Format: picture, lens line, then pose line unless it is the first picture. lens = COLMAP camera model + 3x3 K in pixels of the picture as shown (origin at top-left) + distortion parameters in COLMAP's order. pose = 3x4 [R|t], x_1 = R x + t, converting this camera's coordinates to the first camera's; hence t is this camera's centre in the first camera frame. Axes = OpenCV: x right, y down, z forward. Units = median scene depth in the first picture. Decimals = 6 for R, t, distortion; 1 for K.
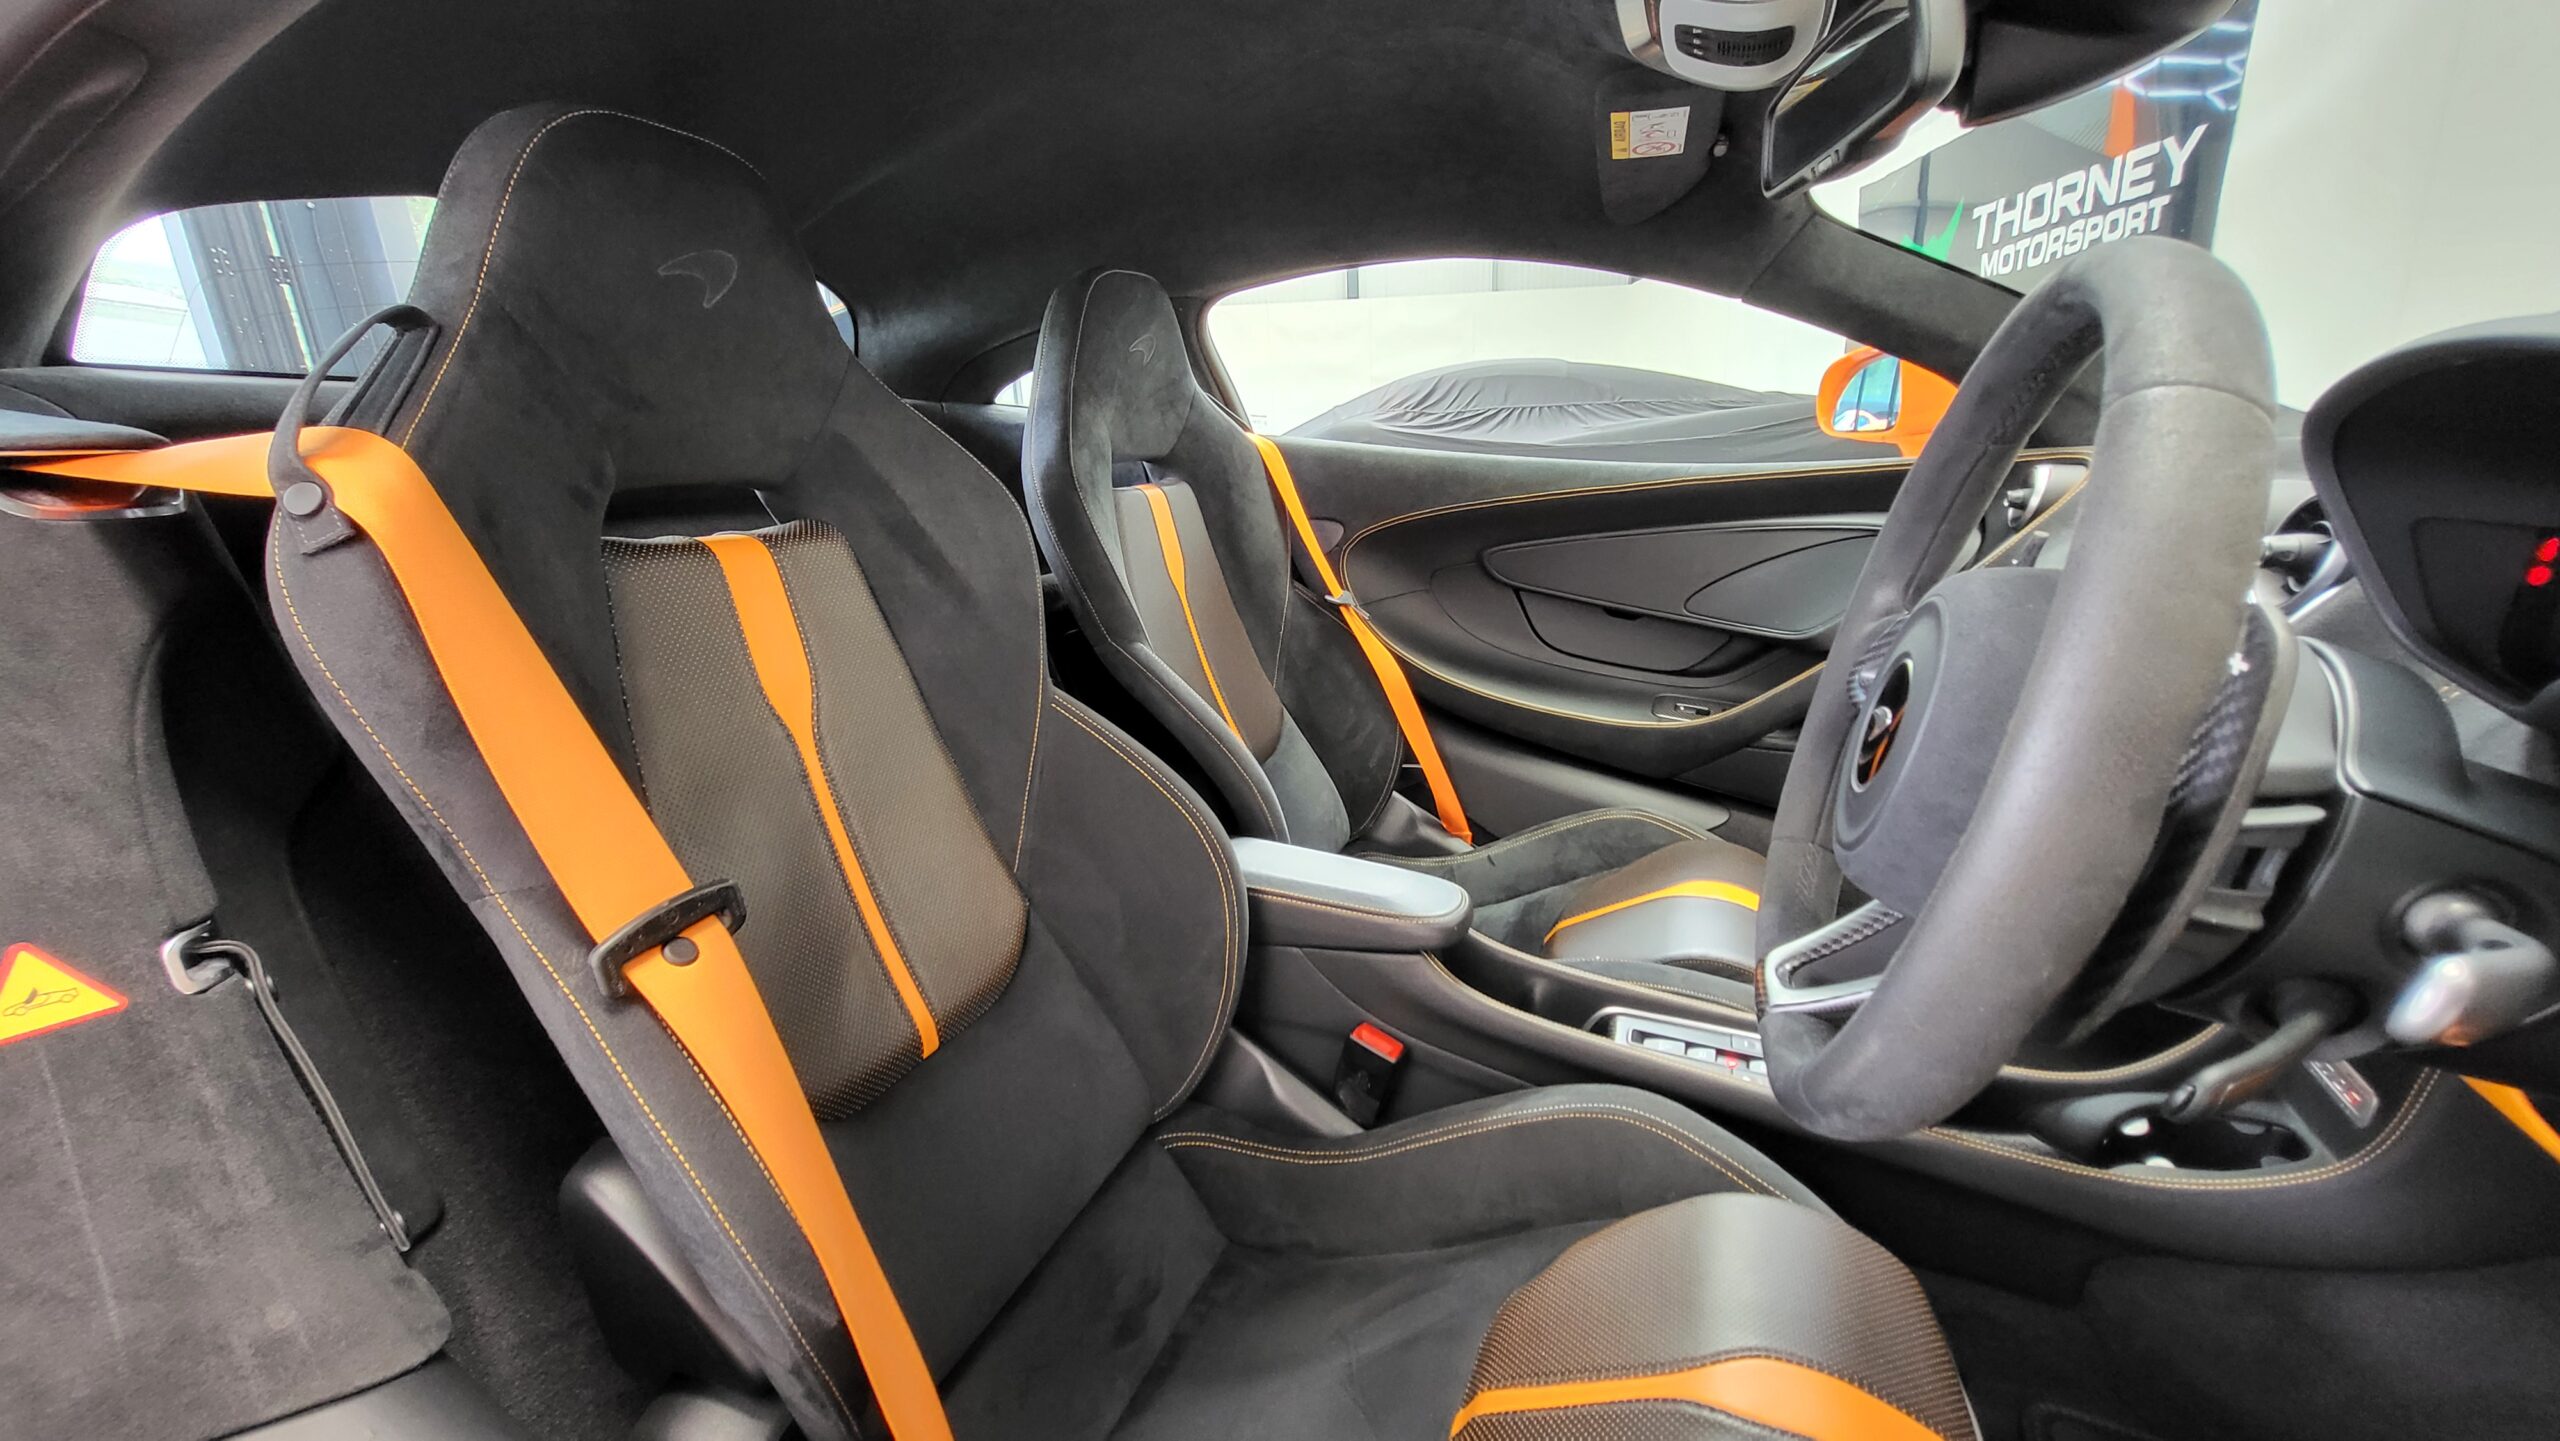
lens RADIAL K [[1006.1, 0, 1292.0], [0, 1006.1, 739.5], [0, 0, 1]] dist [-0.001111, -0.001280]
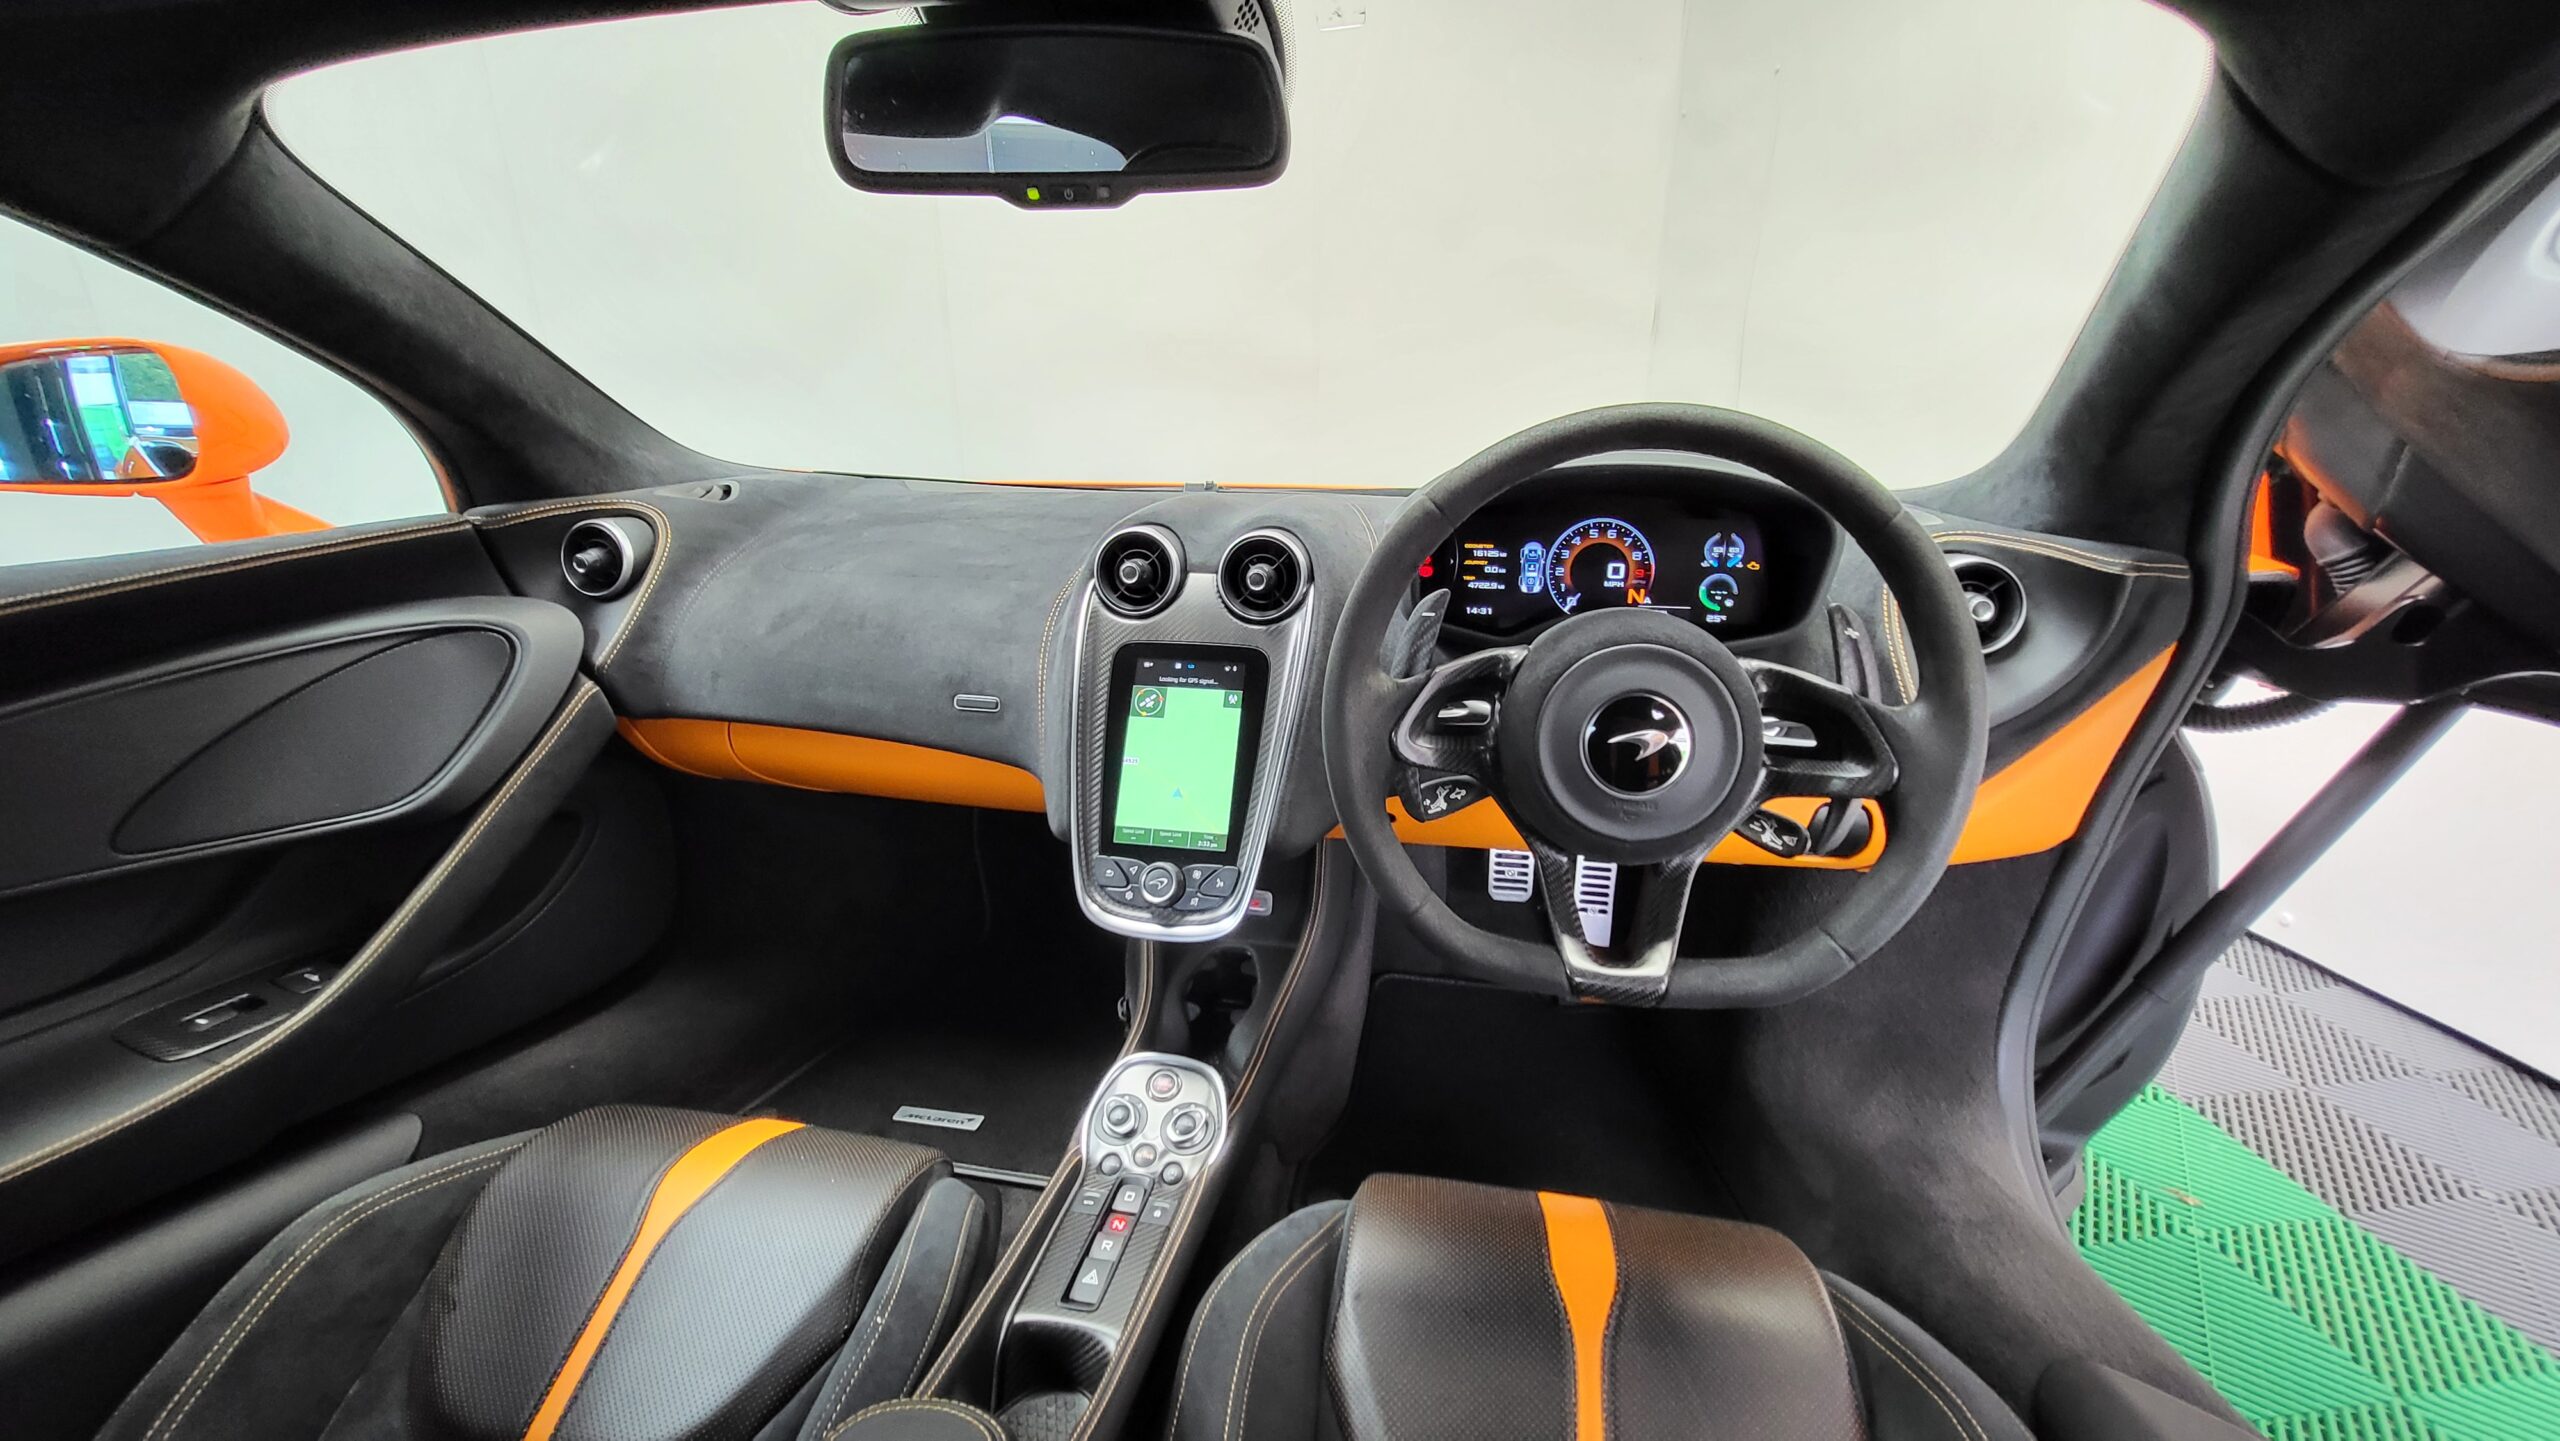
lens RADIAL K [[1006.1, 0, 1285.3], [0, 1006.1, 741.6], [0, 0, 1]] dist [-0.001111, -0.001280]
pose [[-0.197694, -0.285406, 0.937795, -0.289083], [0.278679, 0.900839, 0.332907, -0.304704], [-0.939816, 0.327158, -0.098554, 0.810701]]
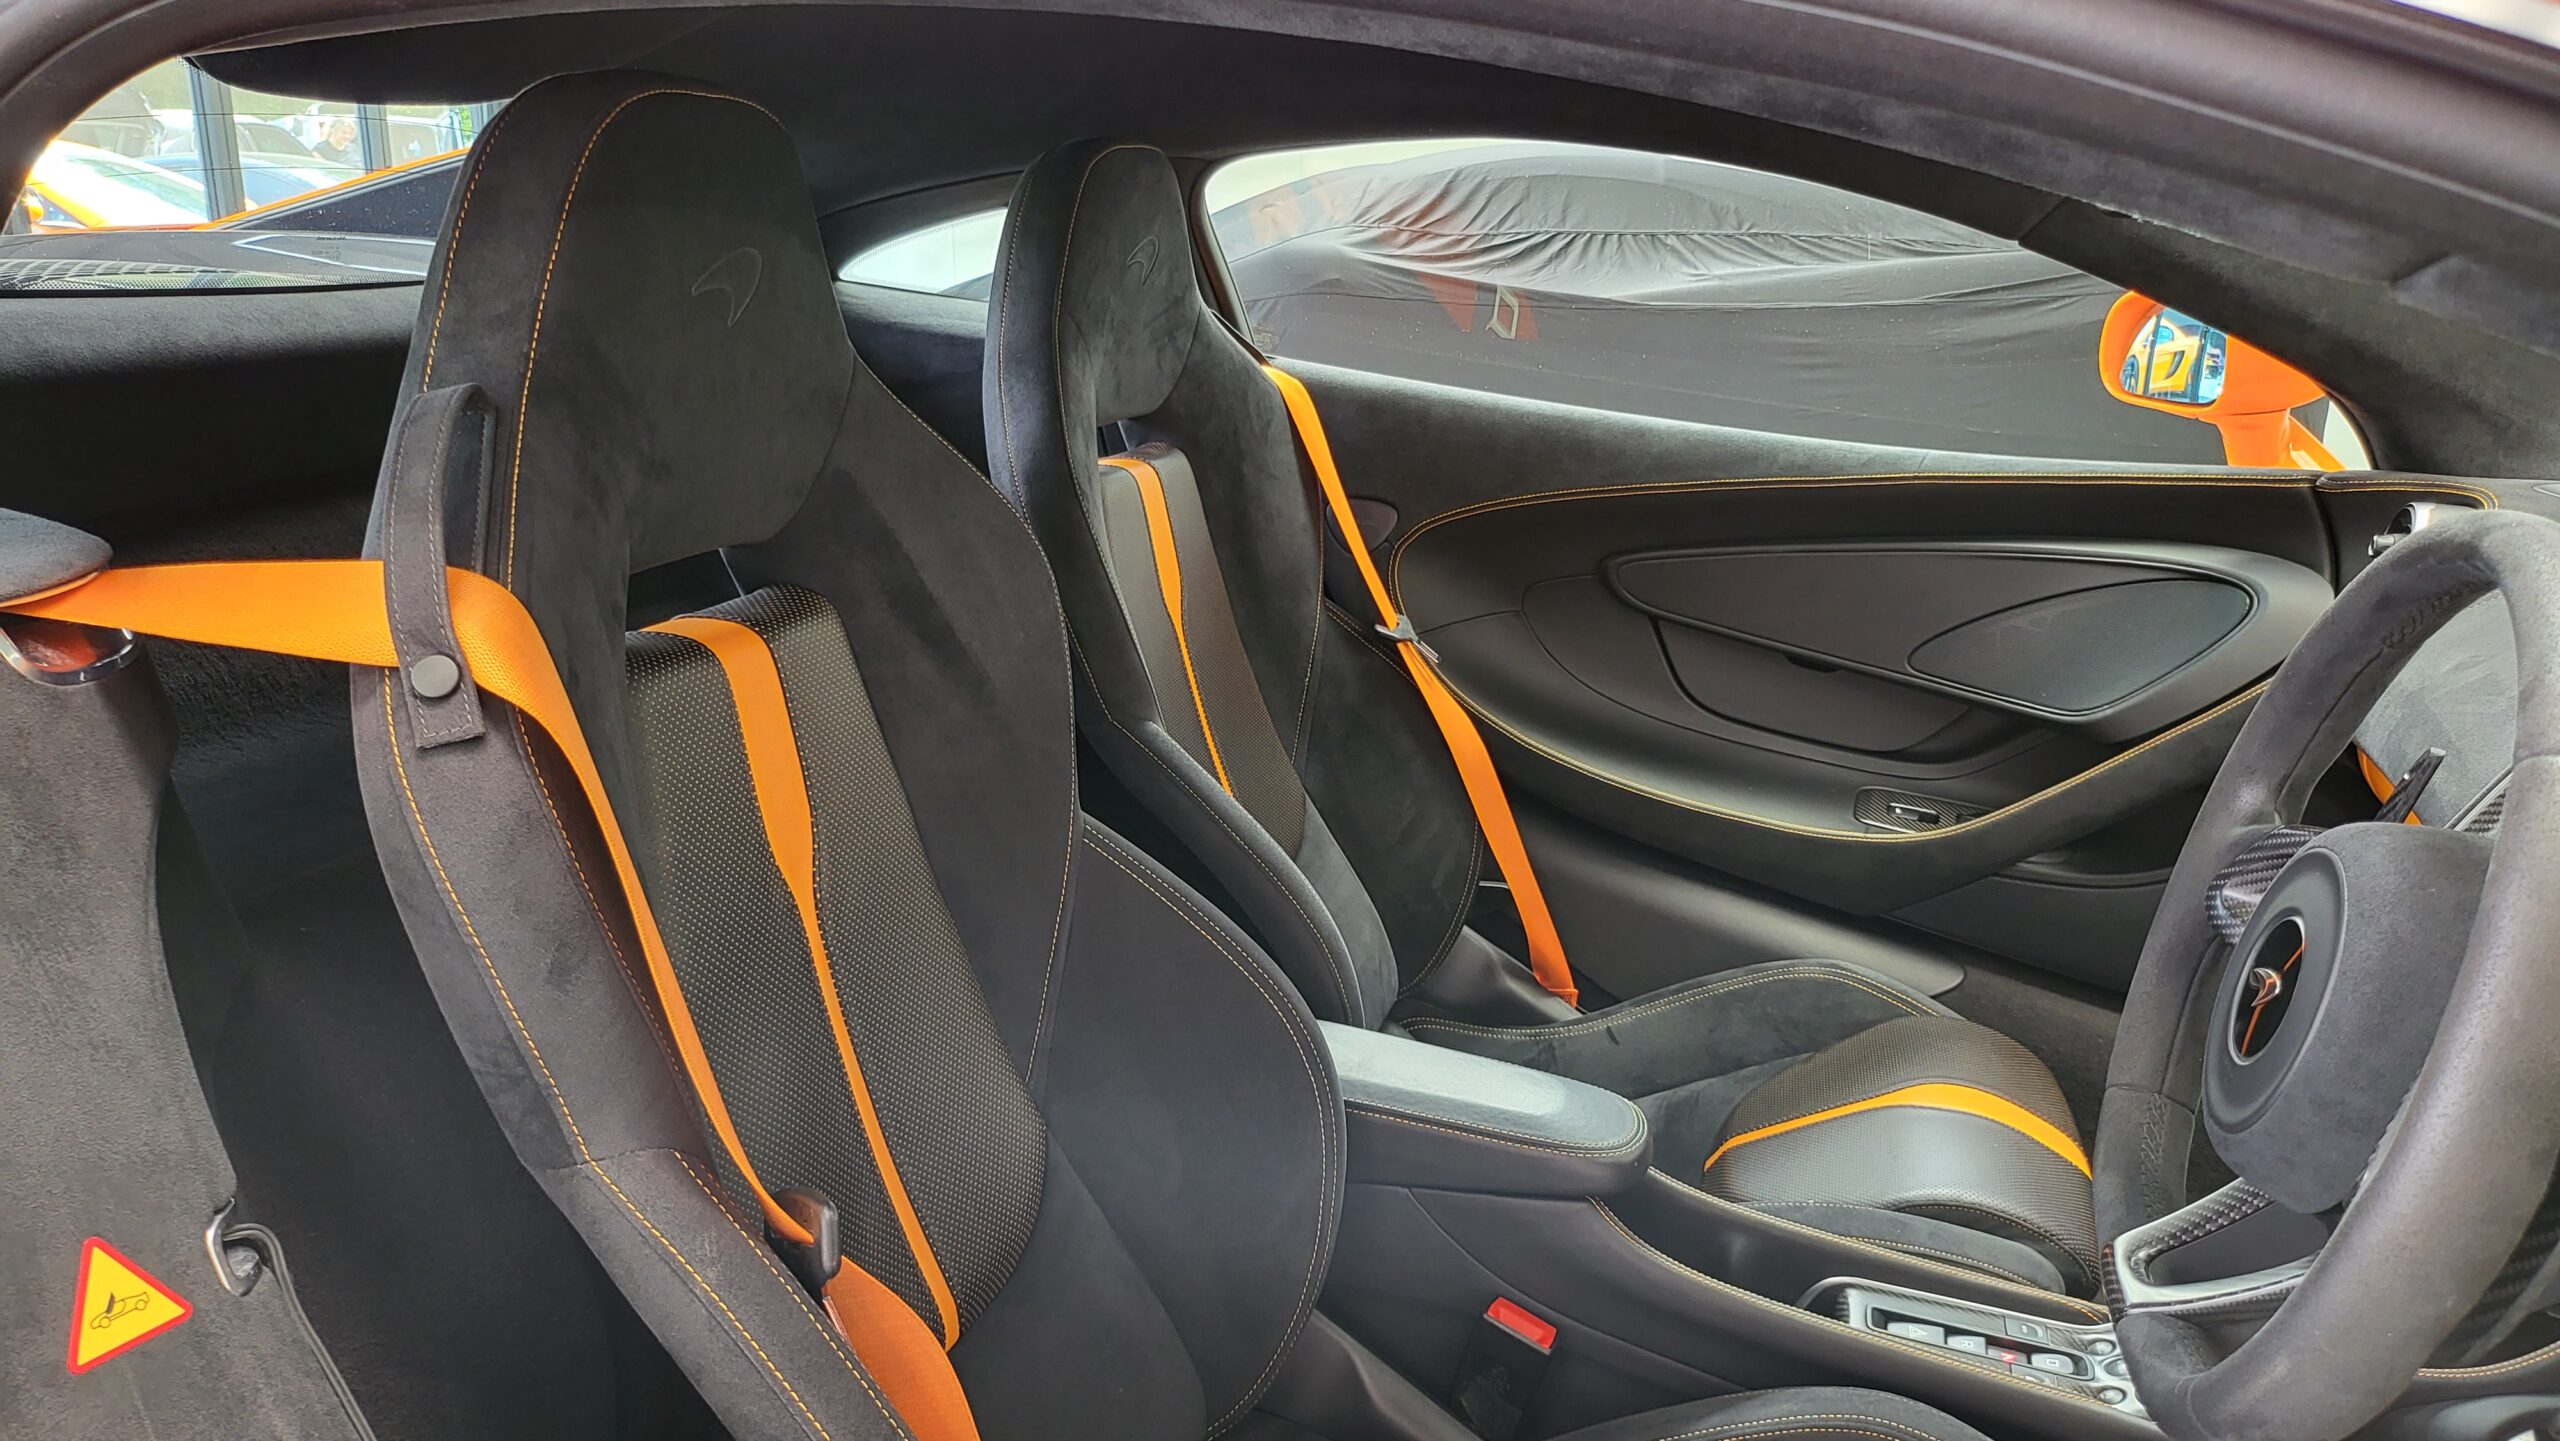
lens RADIAL K [[1807.6, 0, 1301.1], [0, 1807.6, 731.3], [0, 0, 1]] dist [0.040576, -0.039507]
pose [[0.994035, 0.032527, 0.104095, -0.224870], [-0.031893, 0.999461, -0.007756, -0.105265], [-0.104291, 0.004390, 0.994537, -0.263989]]
